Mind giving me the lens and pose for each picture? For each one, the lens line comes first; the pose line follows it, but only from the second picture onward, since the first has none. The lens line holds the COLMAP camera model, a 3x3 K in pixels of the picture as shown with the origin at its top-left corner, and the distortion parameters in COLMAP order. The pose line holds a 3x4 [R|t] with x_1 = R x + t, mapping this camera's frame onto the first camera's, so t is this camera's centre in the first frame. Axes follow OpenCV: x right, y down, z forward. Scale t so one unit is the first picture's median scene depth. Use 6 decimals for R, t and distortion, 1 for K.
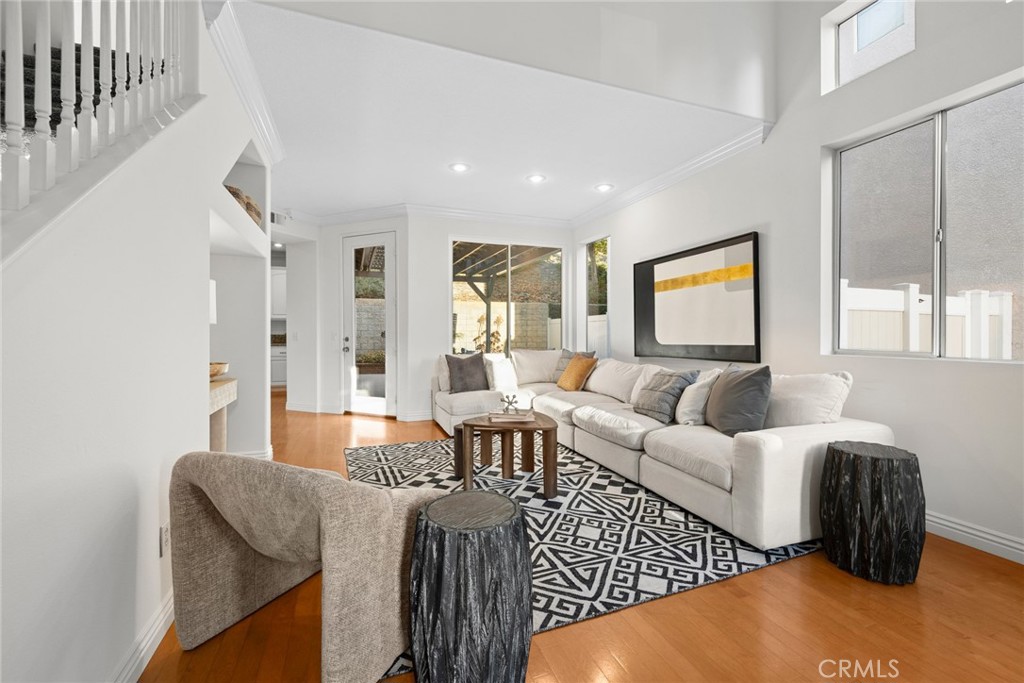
lens RADIAL K [[441.9, 0, 509.4], [0, 441.9, 330.7], [0, 0, 1]] dist [-0.001822, -0.000369]
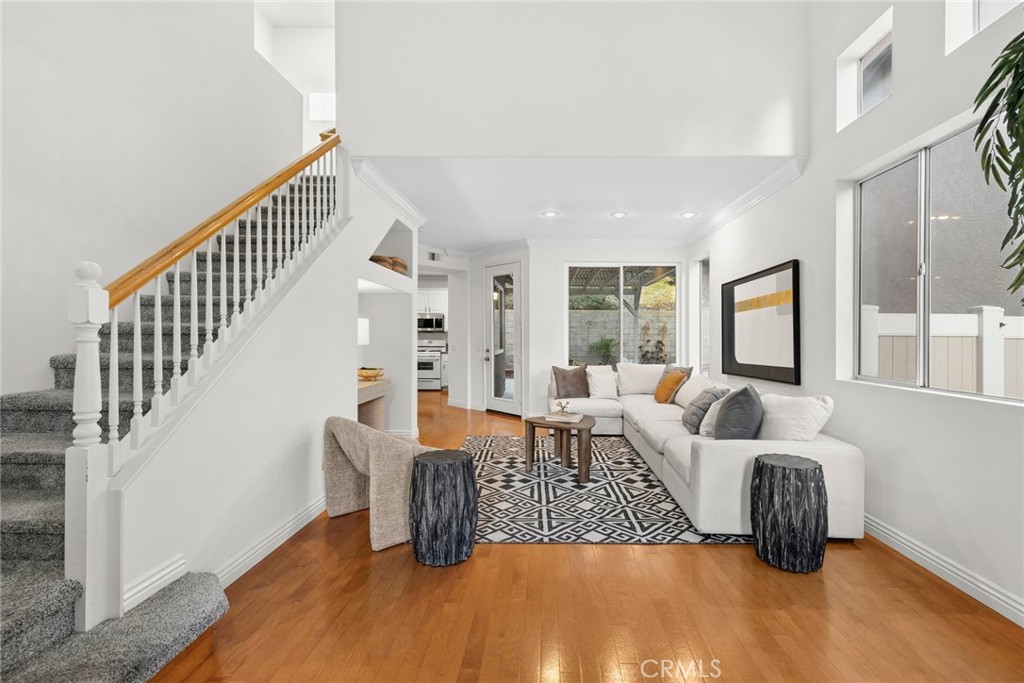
lens RADIAL K [[438.4, 0, 508.1], [0, 438.4, 339.2], [0, 0, 1]] dist [-0.000190, -0.000988]
pose [[0.923763, 0.005606, -0.382923, 0.414453], [-0.004796, 0.999984, 0.003072, -0.043982], [0.382934, -0.001001, 0.923775, -0.280079]]
